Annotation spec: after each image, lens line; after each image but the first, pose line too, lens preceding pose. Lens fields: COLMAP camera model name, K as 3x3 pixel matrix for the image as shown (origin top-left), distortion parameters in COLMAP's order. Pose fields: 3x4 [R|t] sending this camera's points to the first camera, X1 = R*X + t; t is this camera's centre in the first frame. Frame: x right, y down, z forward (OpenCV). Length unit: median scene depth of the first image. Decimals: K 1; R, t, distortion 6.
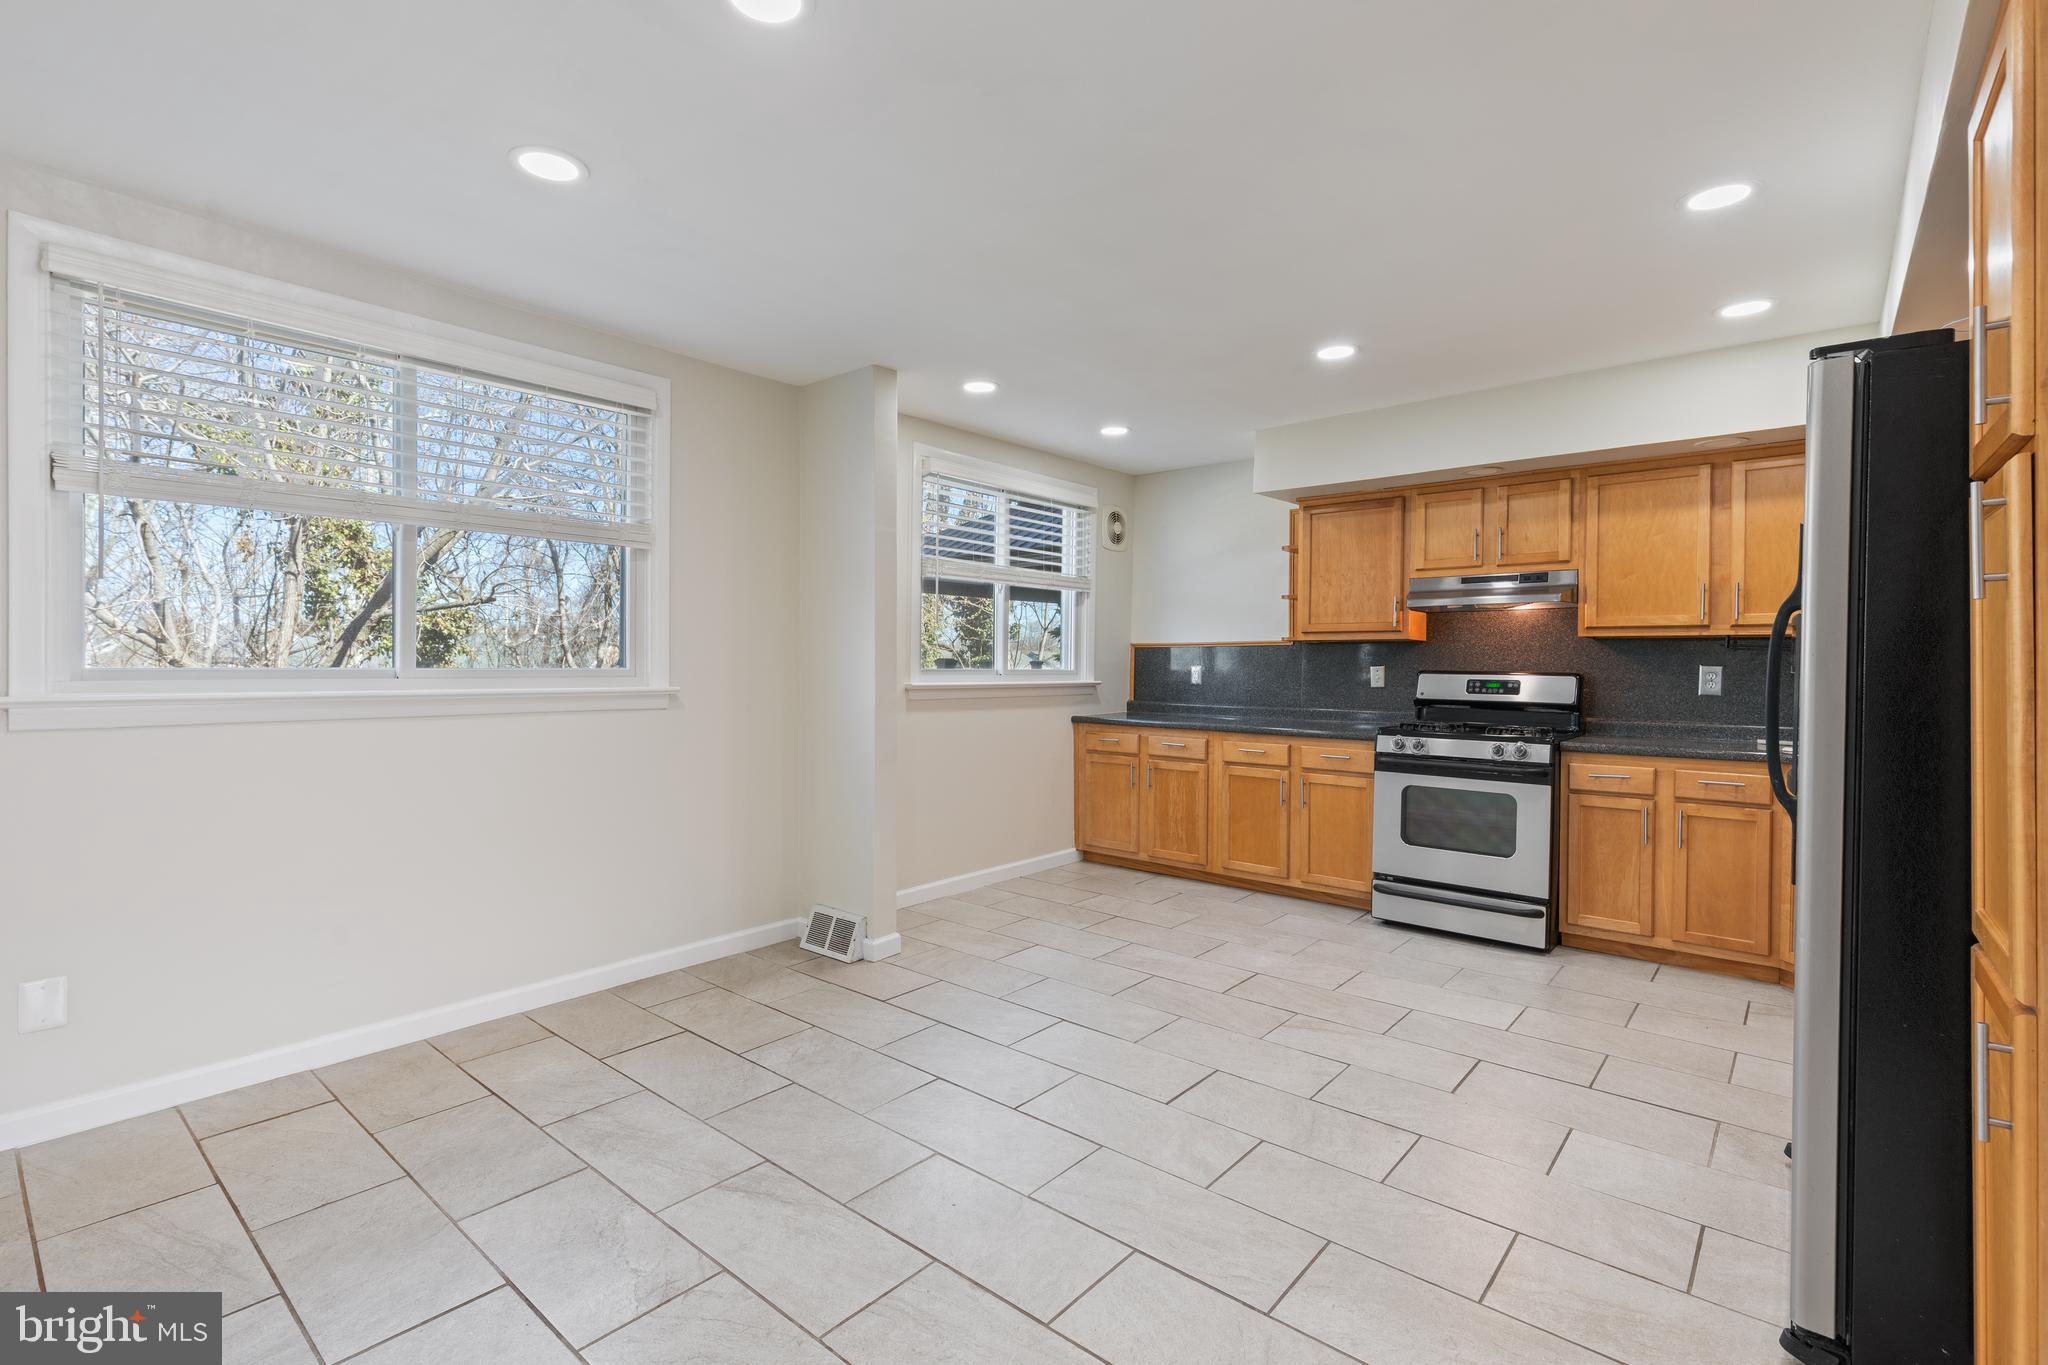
lens RADIAL K [[949.0, 0, 1007.2], [0, 949.0, 674.4], [0, 0, 1]] dist [0.005266, -0.000035]
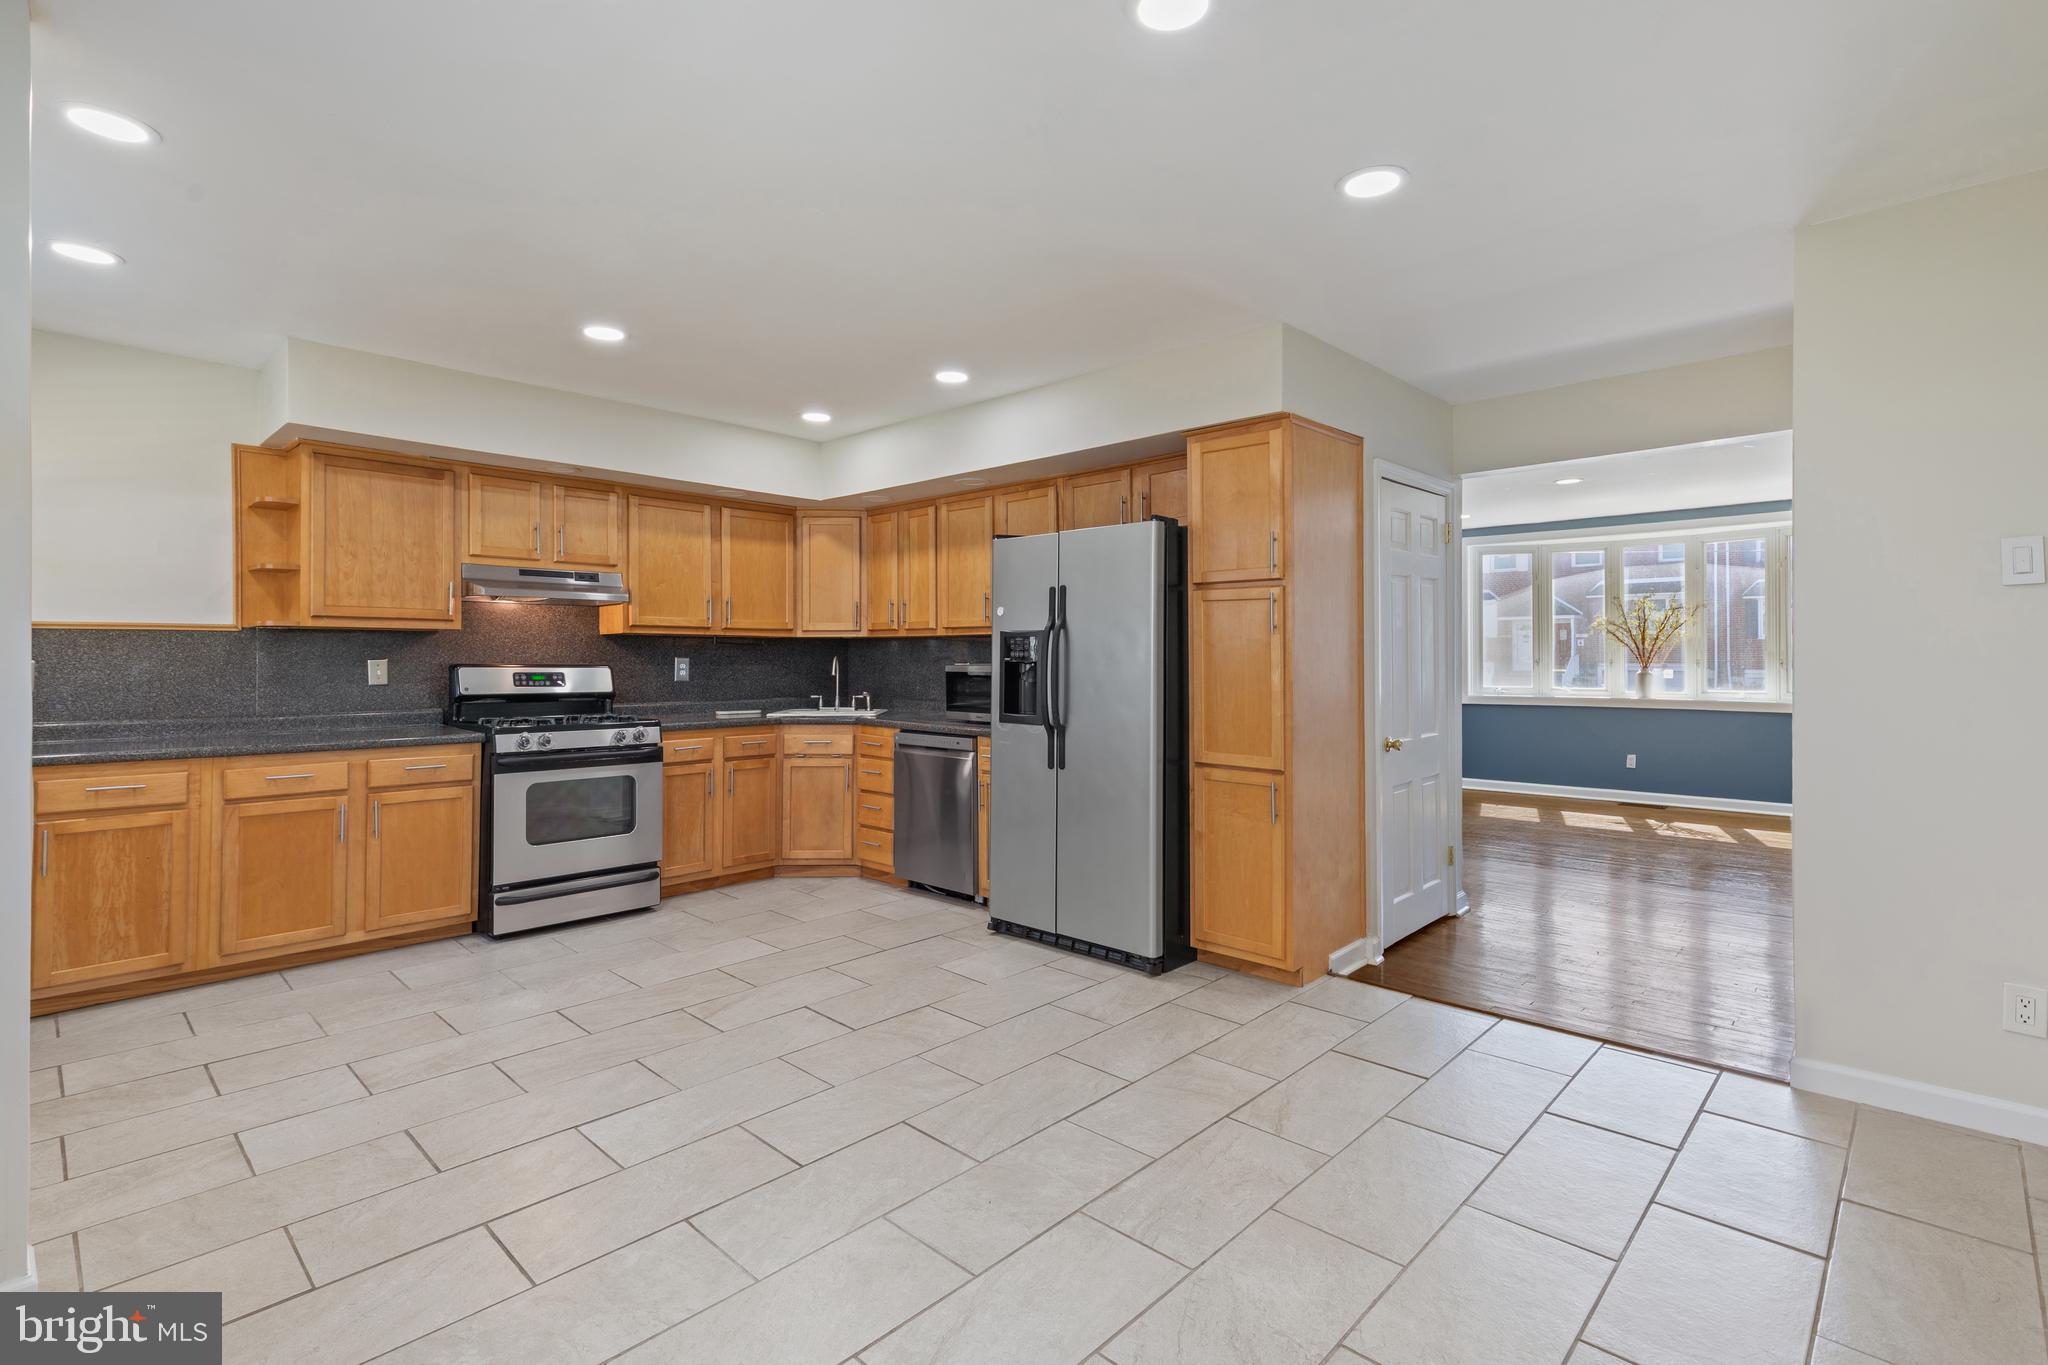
lens RADIAL K [[949.0, 0, 1052.2], [0, 949.0, 657.1], [0, 0, 1]] dist [0.005266, -0.000035]
pose [[0.023791, -0.002008, 0.999715, -0.507891], [0.013223, 0.999911, 0.001694, -0.005125], [-0.999629, 0.013179, 0.023816, 0.440684]]
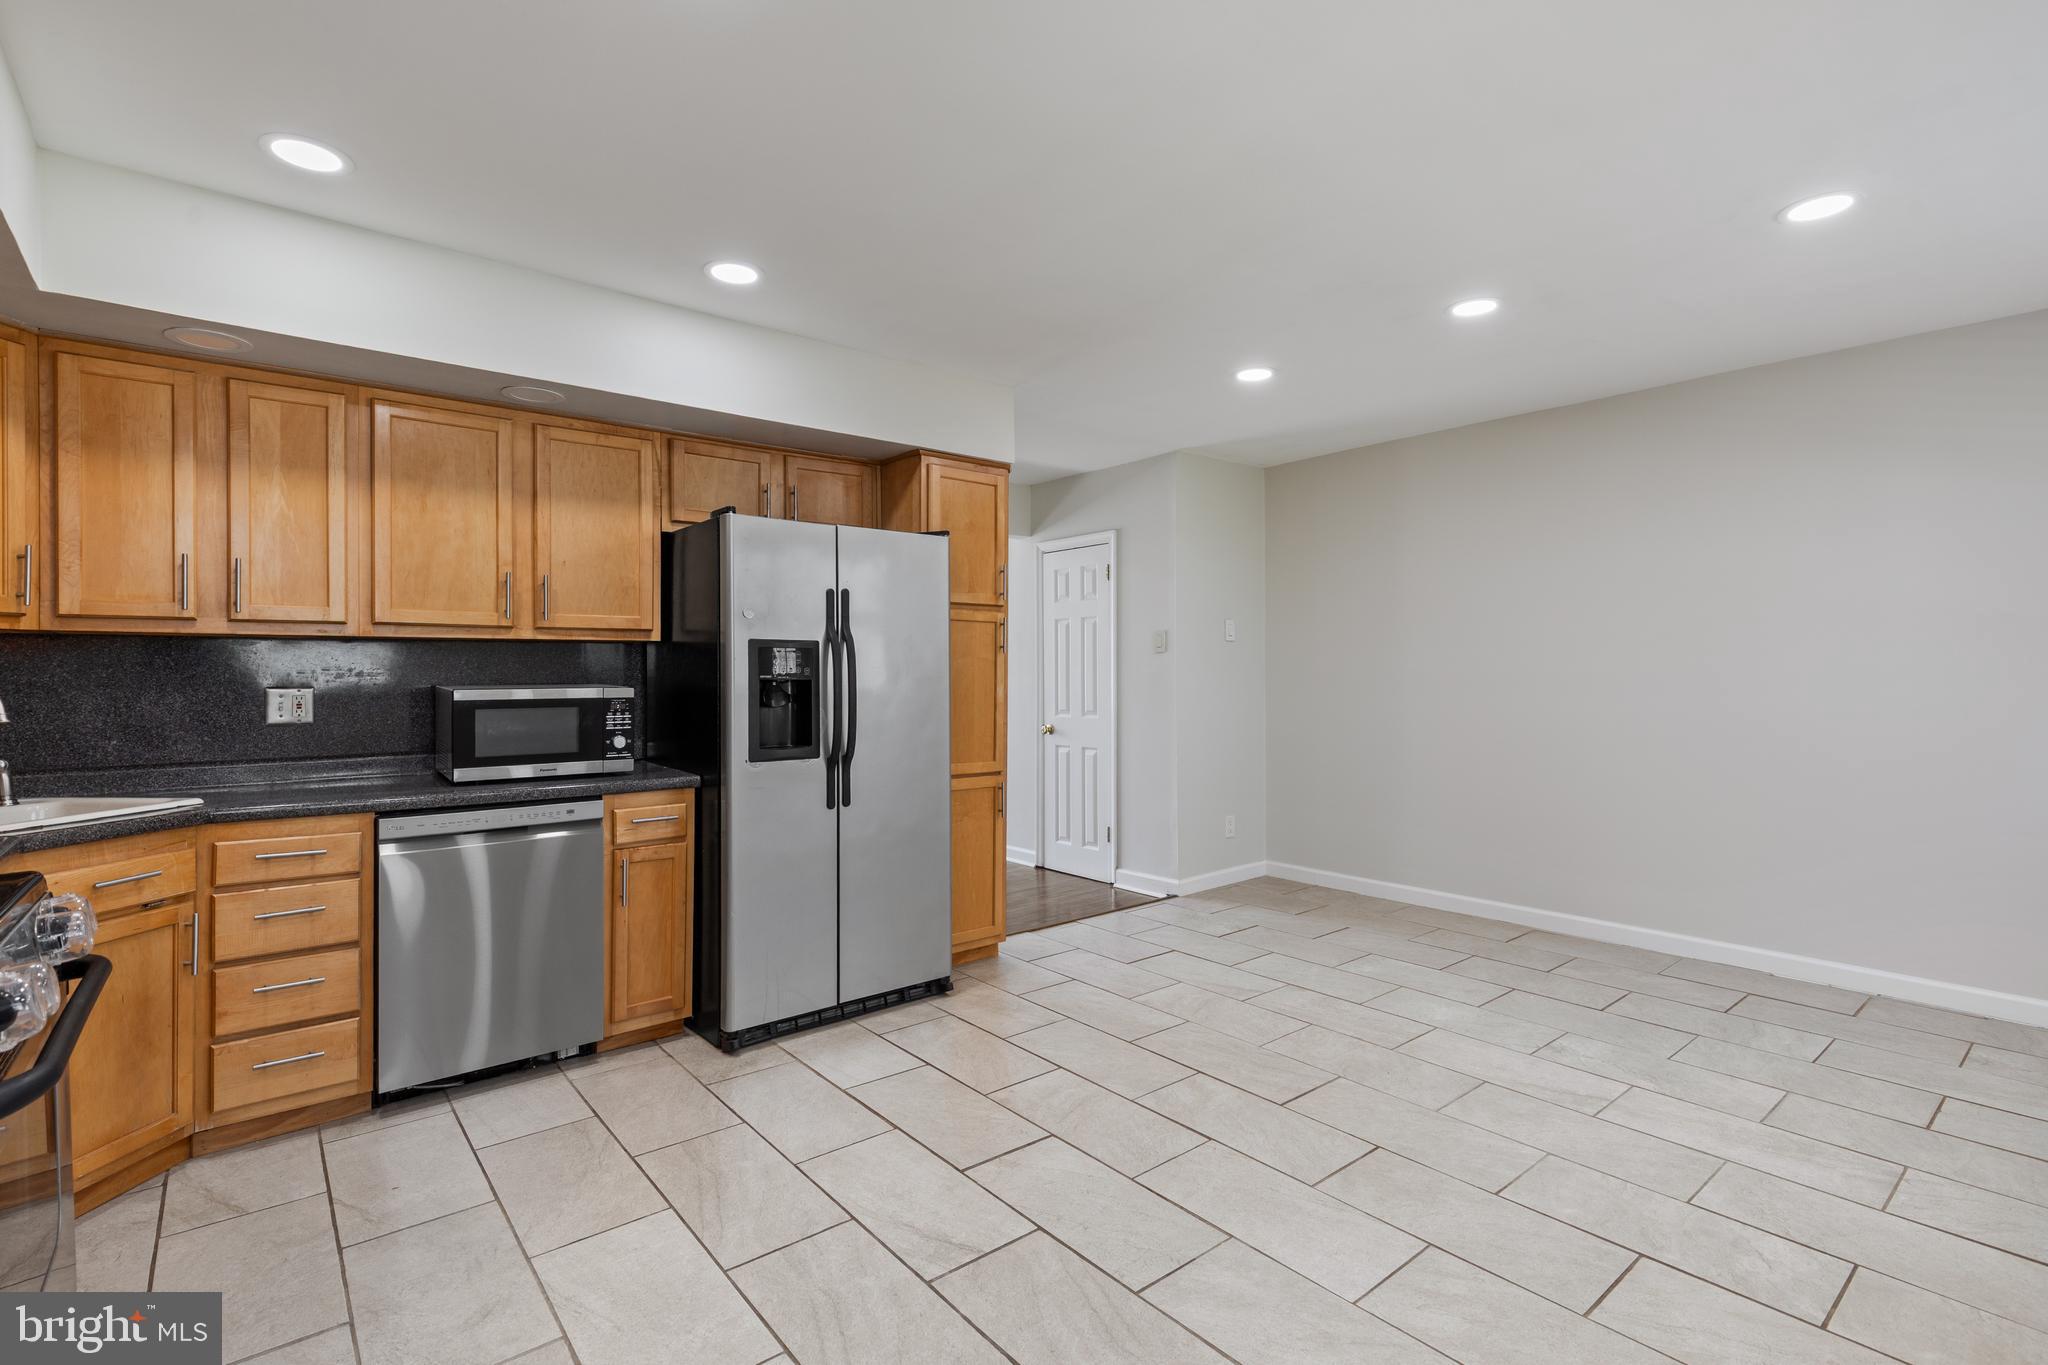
lens RADIAL K [[949.0, 0, 1020.3], [0, 949.0, 670.0], [0, 0, 1]] dist [0.005266, -0.000035]
pose [[-0.986288, 0.004191, 0.164981, 0.117422], [0.005541, 0.999955, 0.007721, -0.011247], [-0.164941, 0.008529, -0.986267, 1.168729]]
